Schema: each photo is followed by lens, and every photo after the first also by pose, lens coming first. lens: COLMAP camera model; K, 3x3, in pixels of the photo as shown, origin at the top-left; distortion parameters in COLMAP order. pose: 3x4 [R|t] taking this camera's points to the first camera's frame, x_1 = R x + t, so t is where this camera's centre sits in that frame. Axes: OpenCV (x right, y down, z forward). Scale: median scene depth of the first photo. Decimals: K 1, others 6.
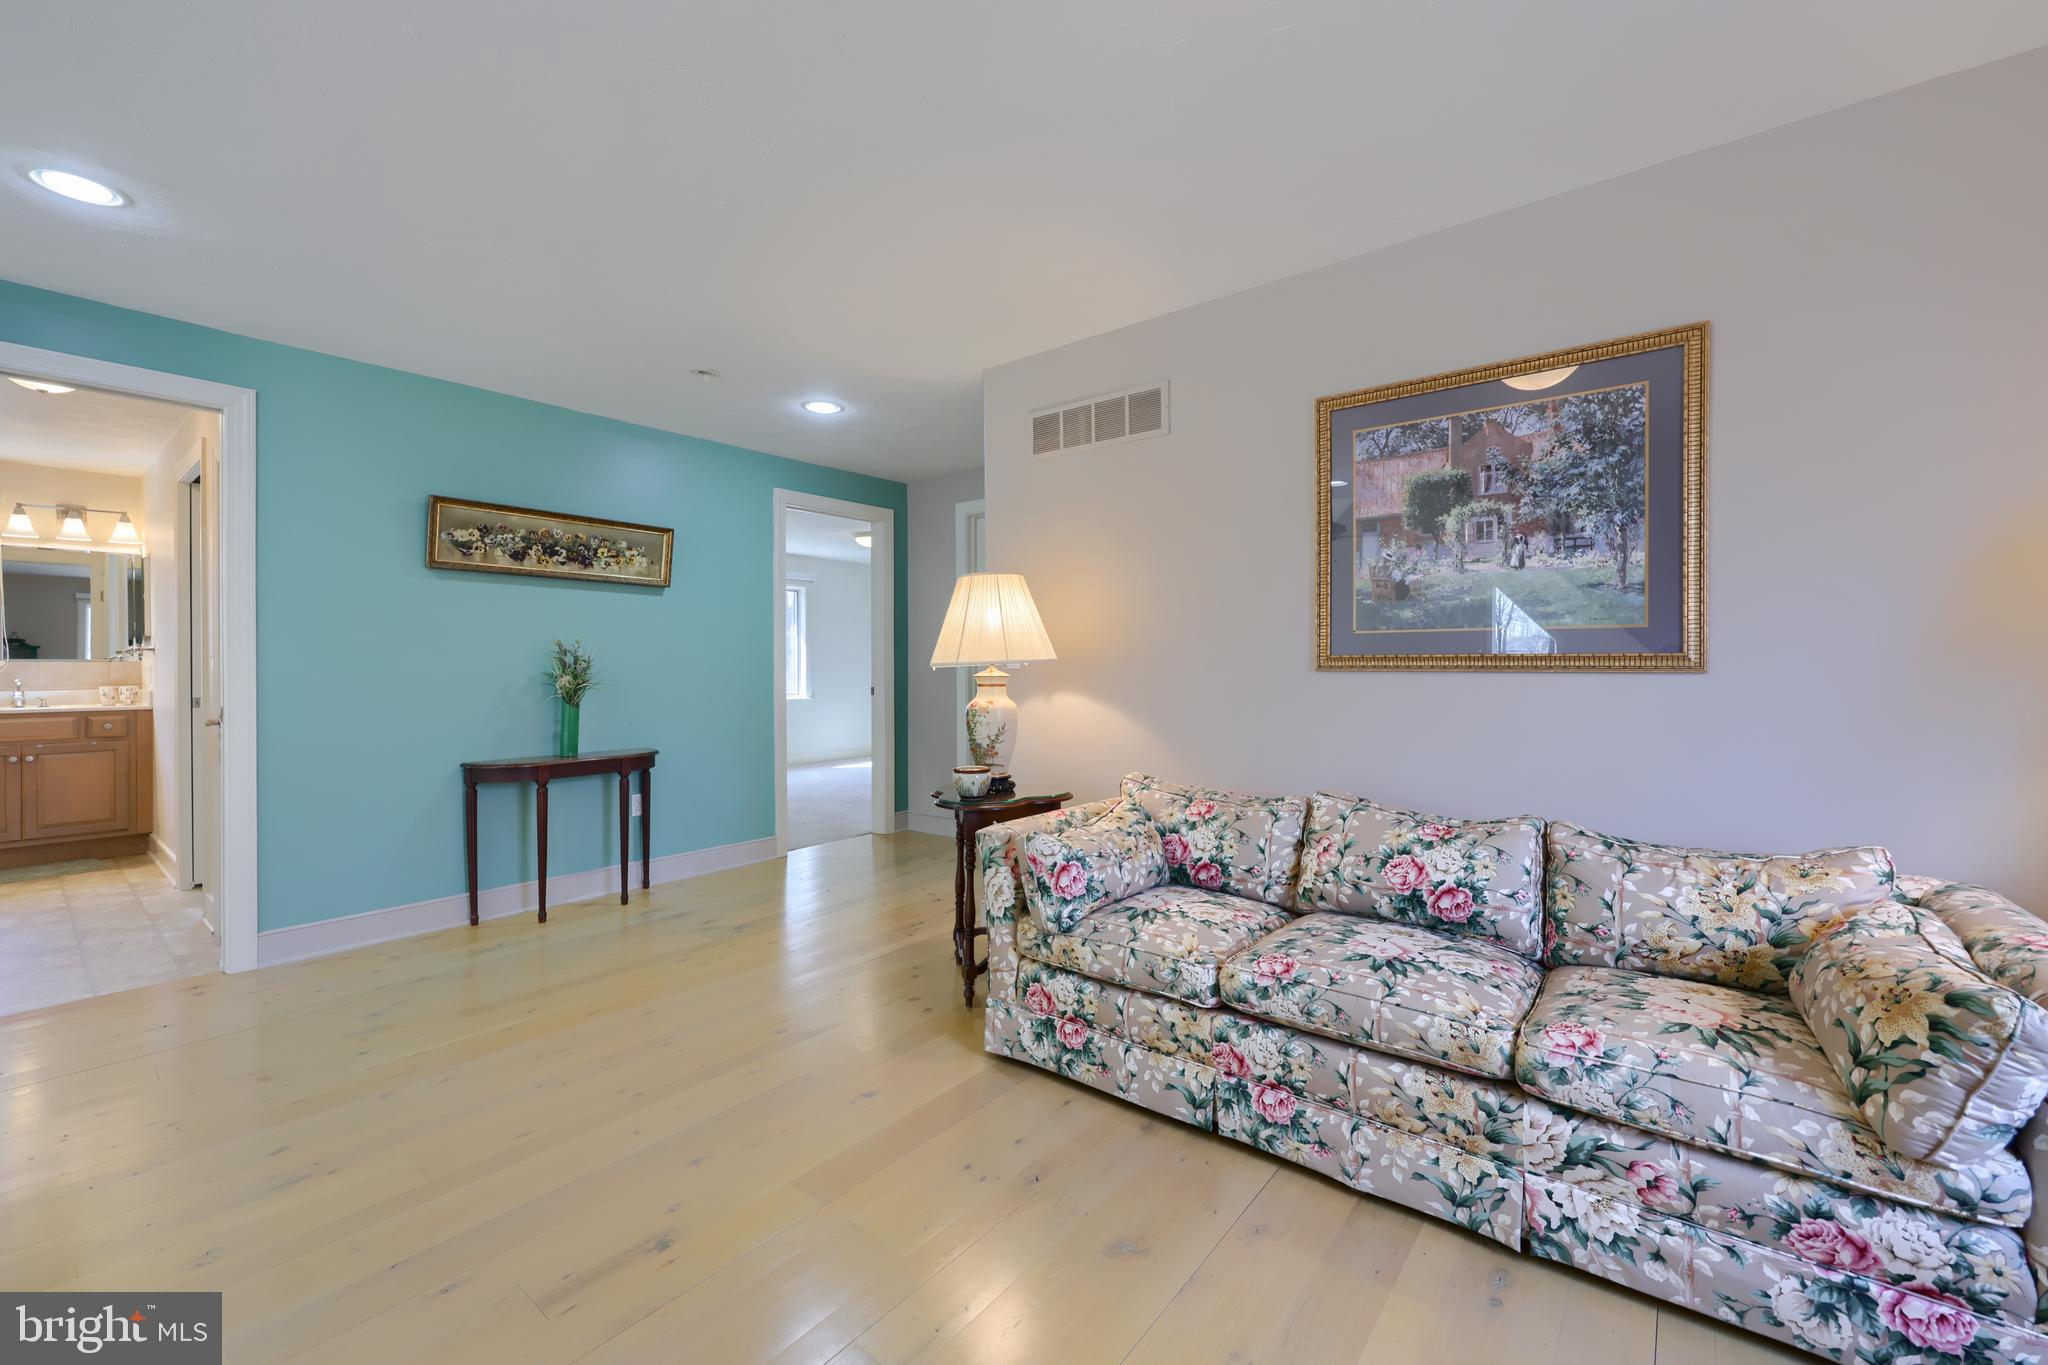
lens RADIAL K [[821.1, 0, 1019.8], [0, 821.1, 672.5], [0, 0, 1]] dist [-0.003007, -0.000288]
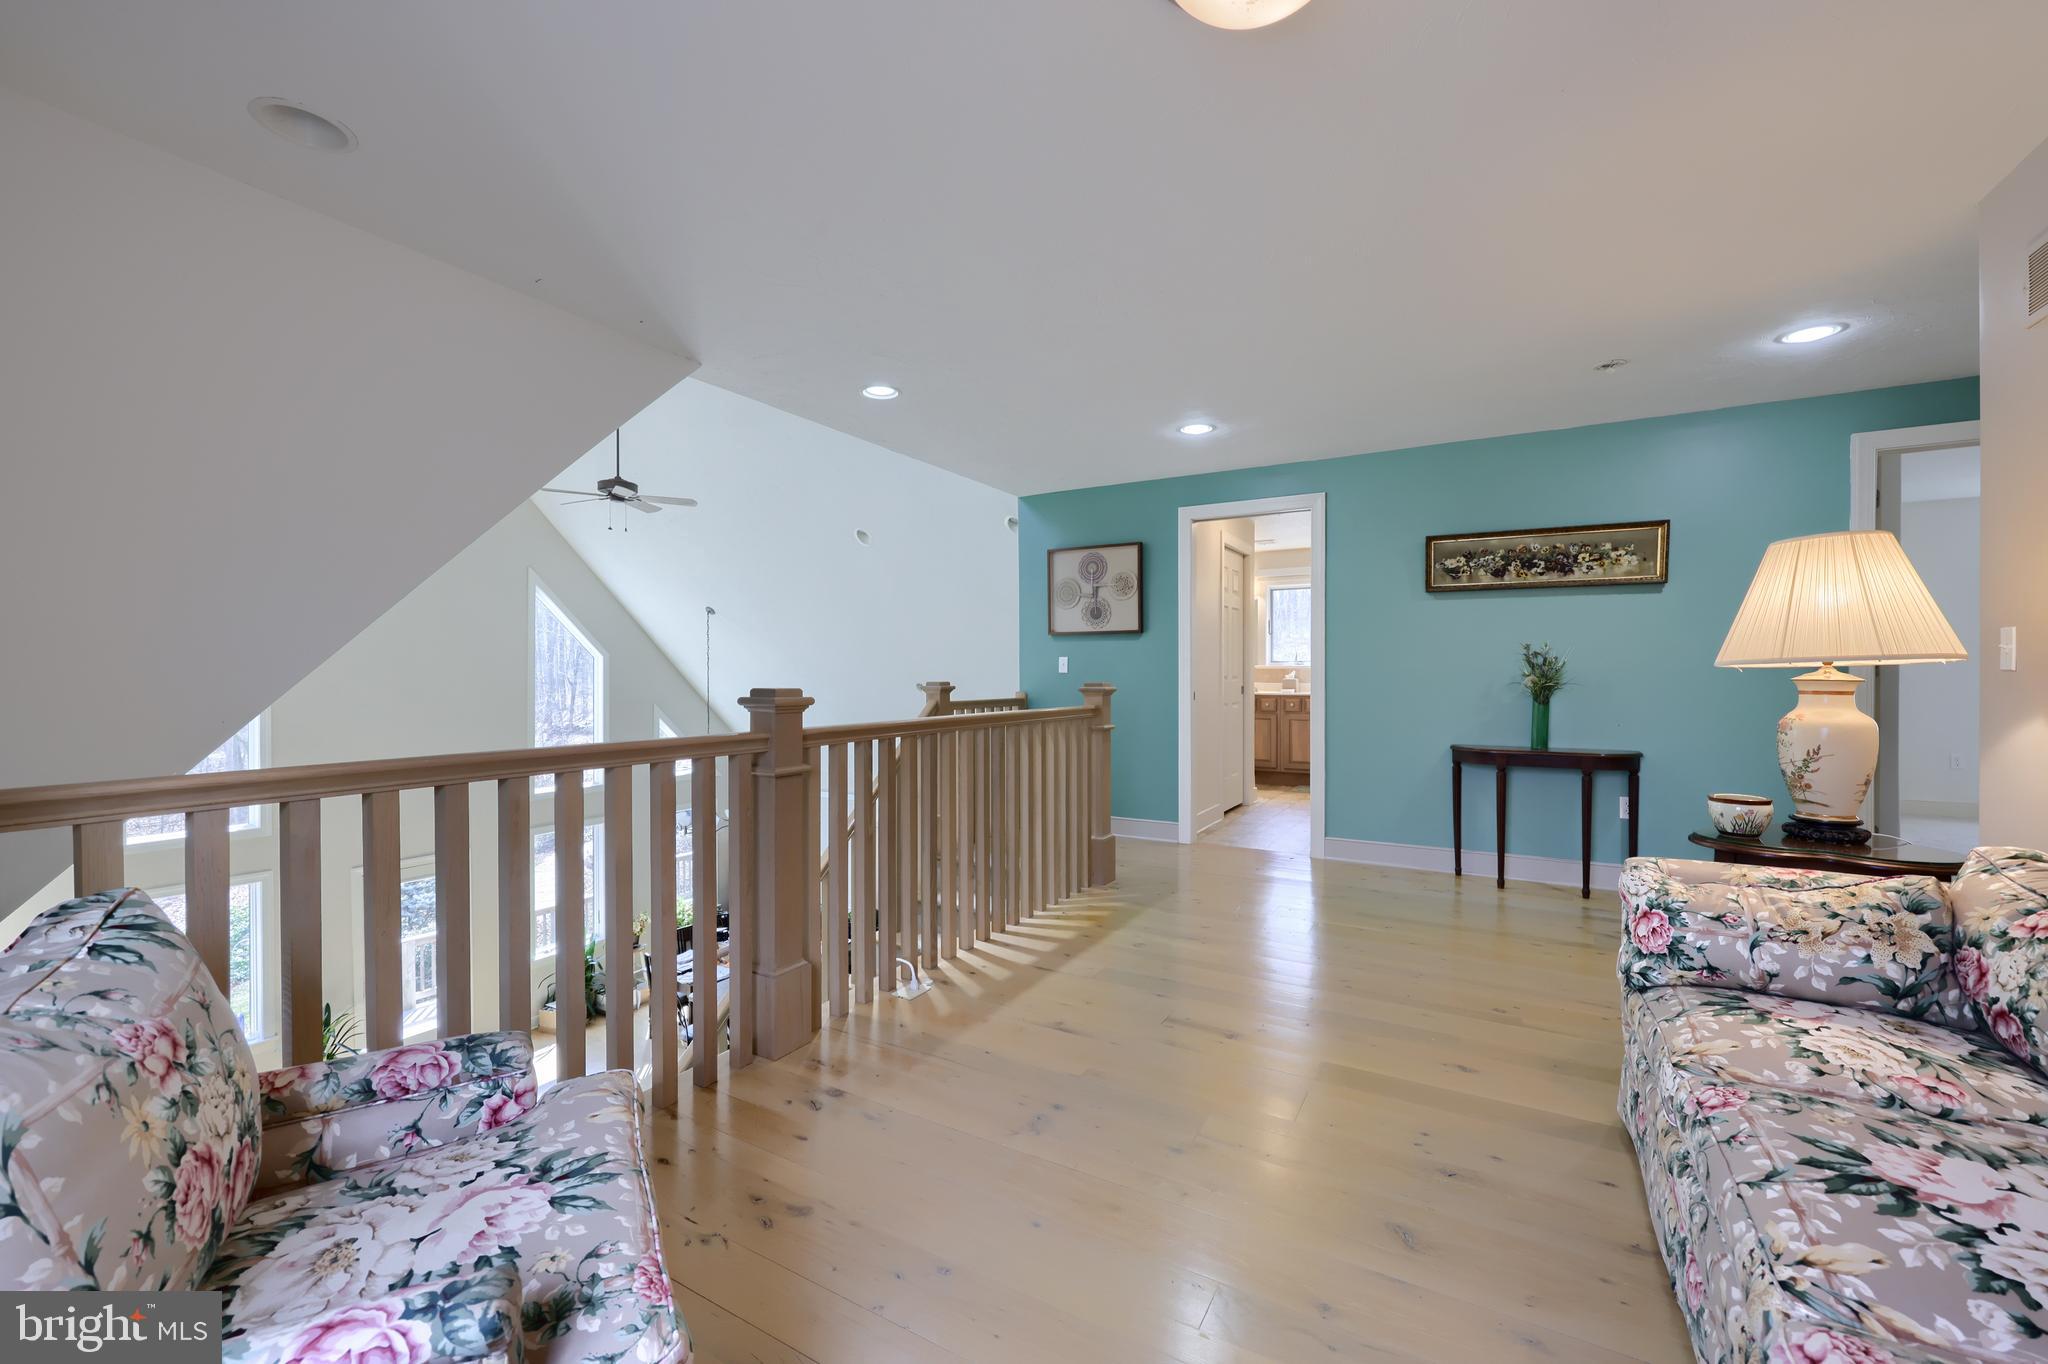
lens RADIAL K [[821.1, 0, 1025.3], [0, 821.1, 676.6], [0, 0, 1]] dist [-0.003007, -0.000288]
pose [[0.150517, 0.009103, -0.988566, 0.460560], [-0.006072, 0.999947, 0.008284, -0.000059], [0.988589, 0.004756, 0.150564, 0.163008]]
